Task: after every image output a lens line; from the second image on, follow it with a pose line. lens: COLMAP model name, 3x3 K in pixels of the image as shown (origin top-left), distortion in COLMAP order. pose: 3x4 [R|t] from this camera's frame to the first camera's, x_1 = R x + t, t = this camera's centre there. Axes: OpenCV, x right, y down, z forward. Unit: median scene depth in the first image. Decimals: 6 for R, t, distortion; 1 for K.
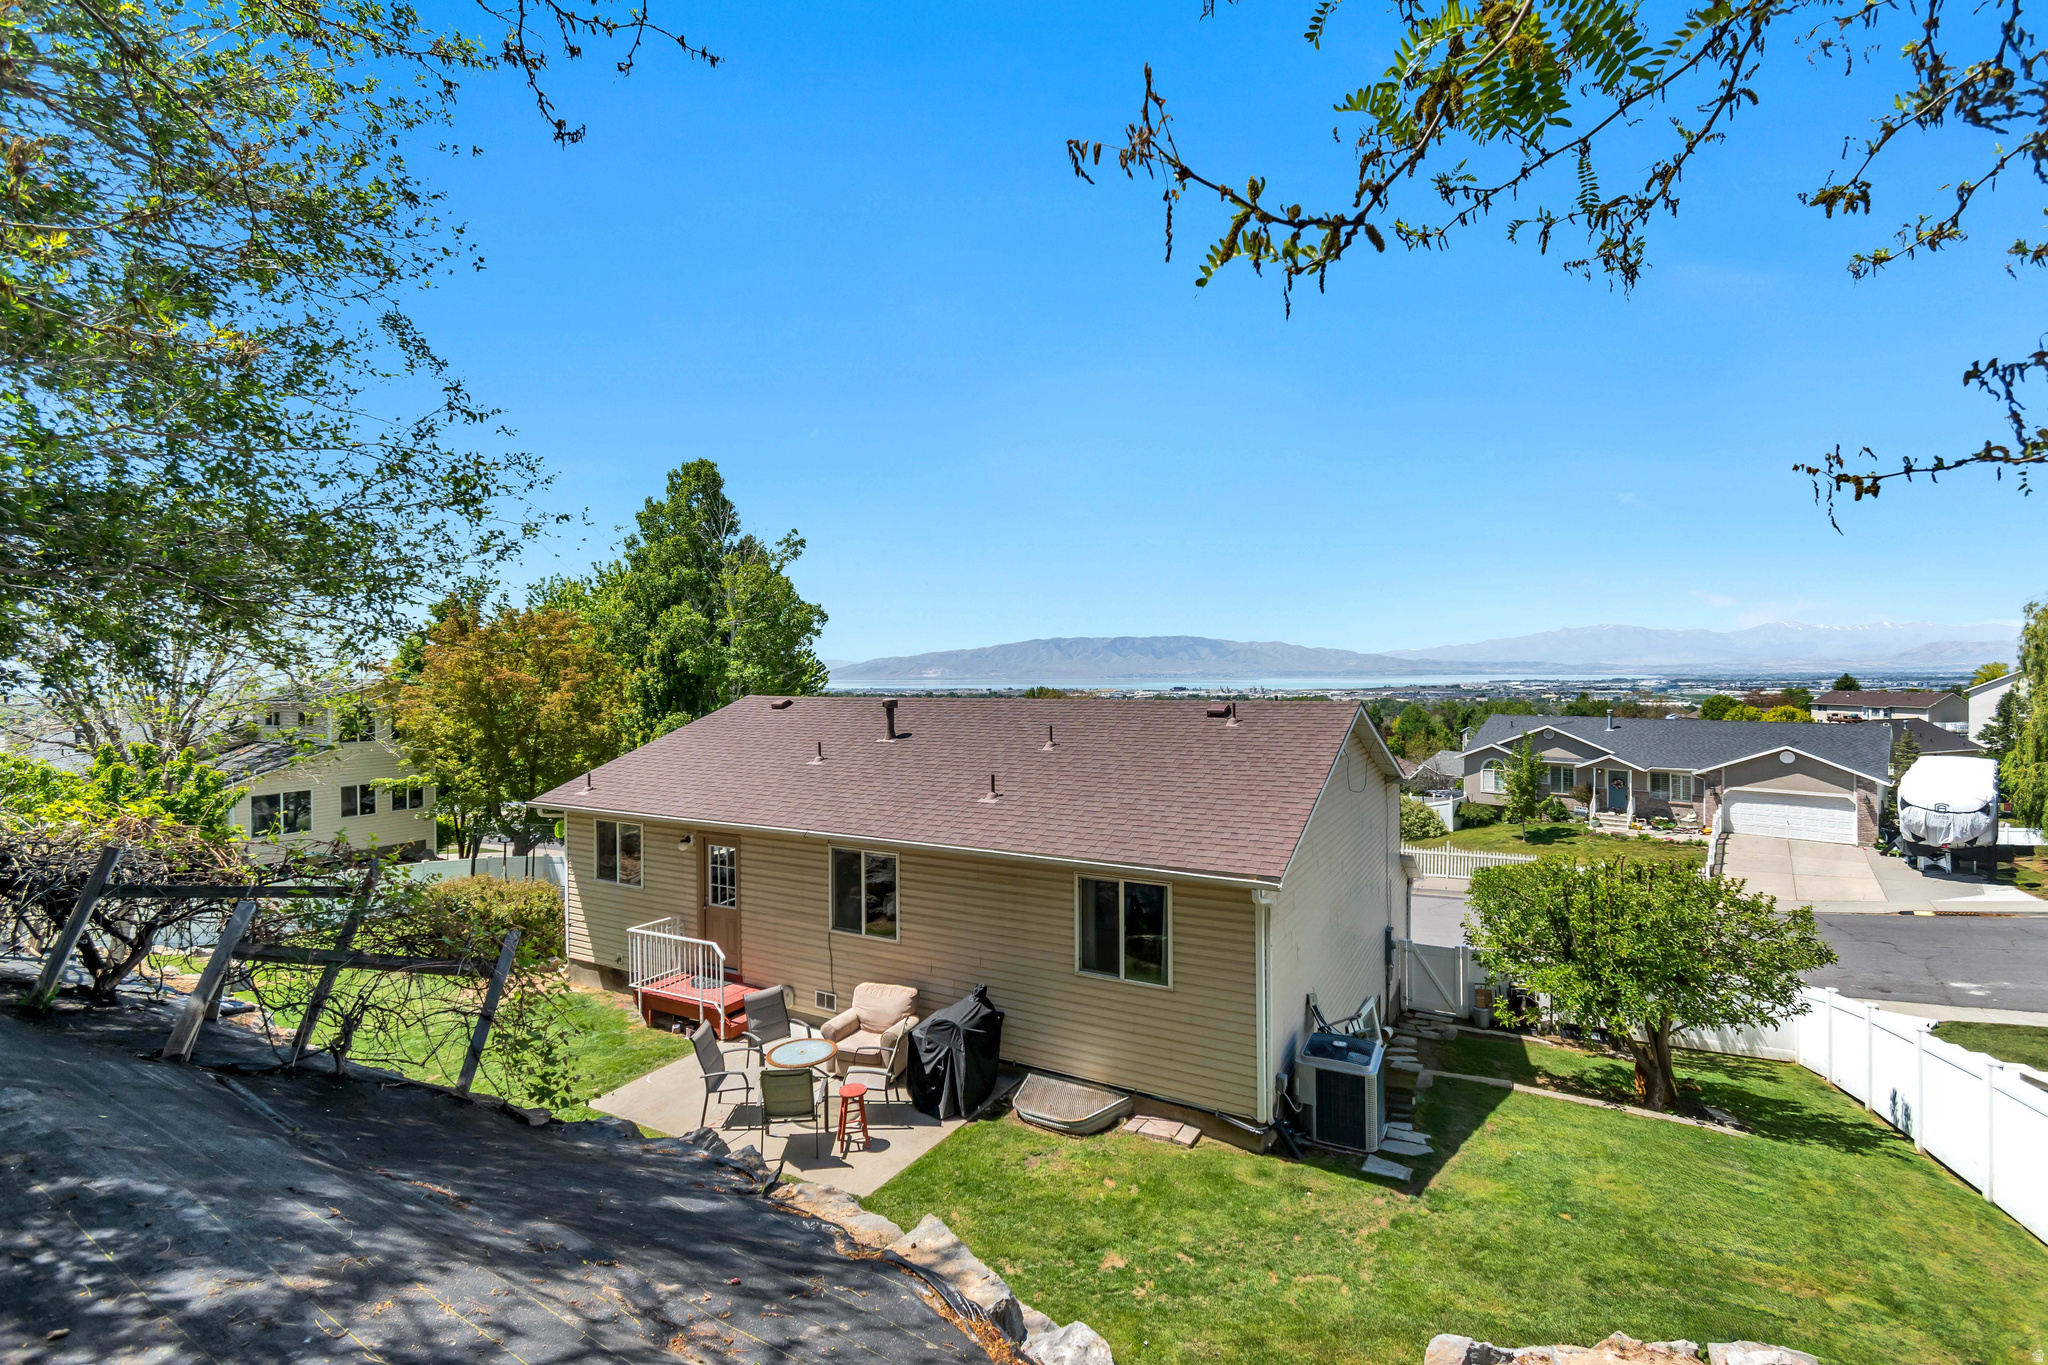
lens RADIAL K [[906.7, 0, 1024.0], [0, 906.7, 682.5], [0, 0, 1]] dist [0.002204, 0.000096]
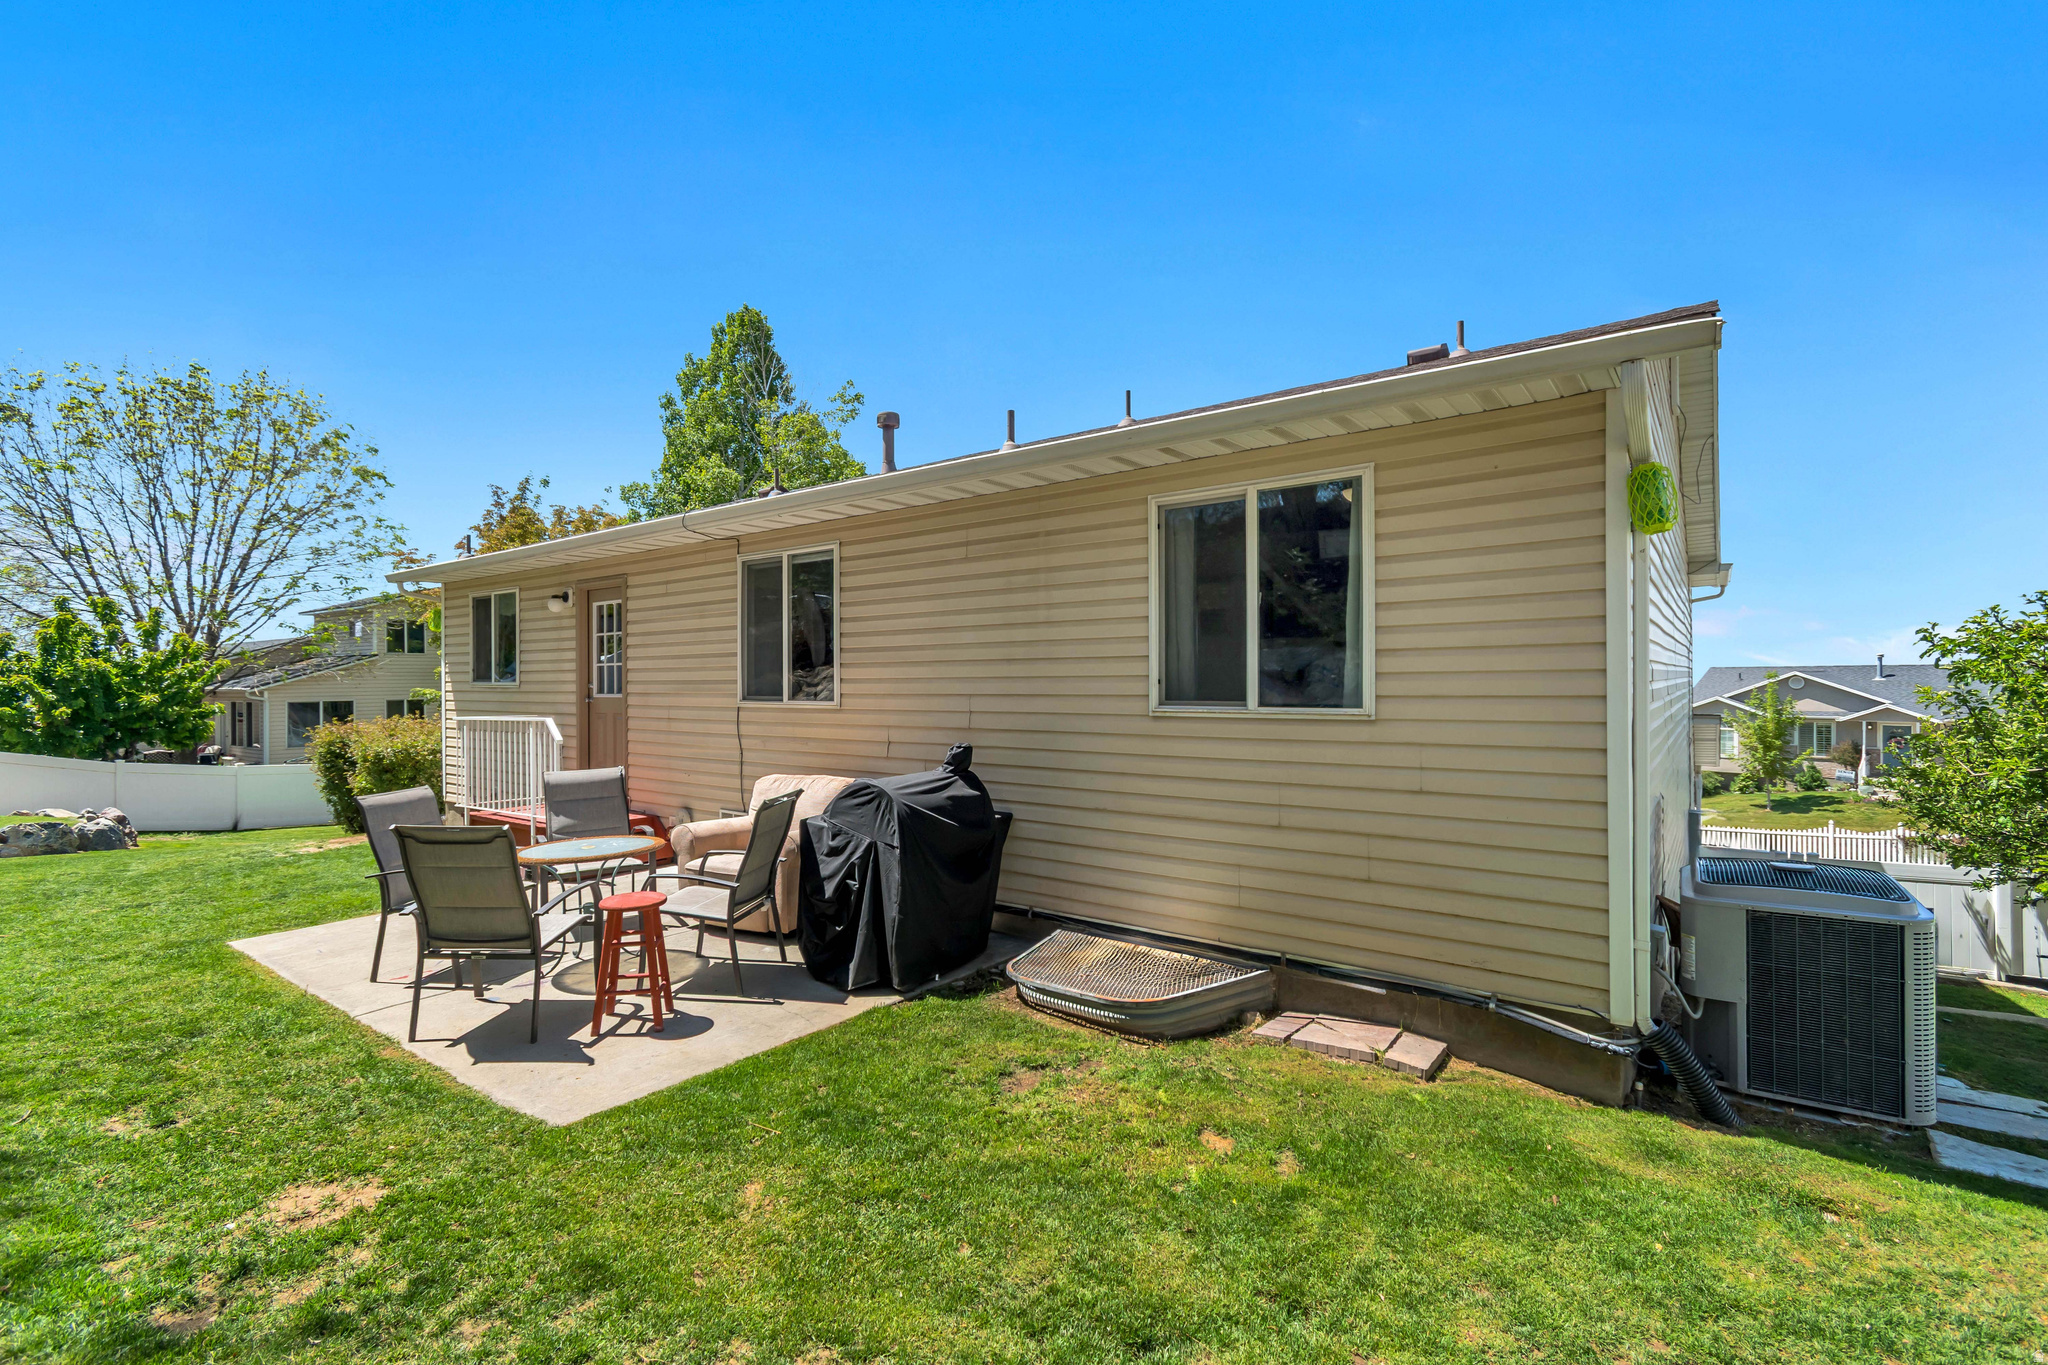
lens RADIAL K [[906.7, 0, 1024.0], [0, 906.7, 682.5], [0, 0, 1]] dist [0.002204, 0.000096]
pose [[0.990707, 0.003853, -0.135957, 0.058785], [-0.004948, 0.999958, -0.007713, 0.328660], [0.135921, 0.008314, 0.990685, 0.556708]]
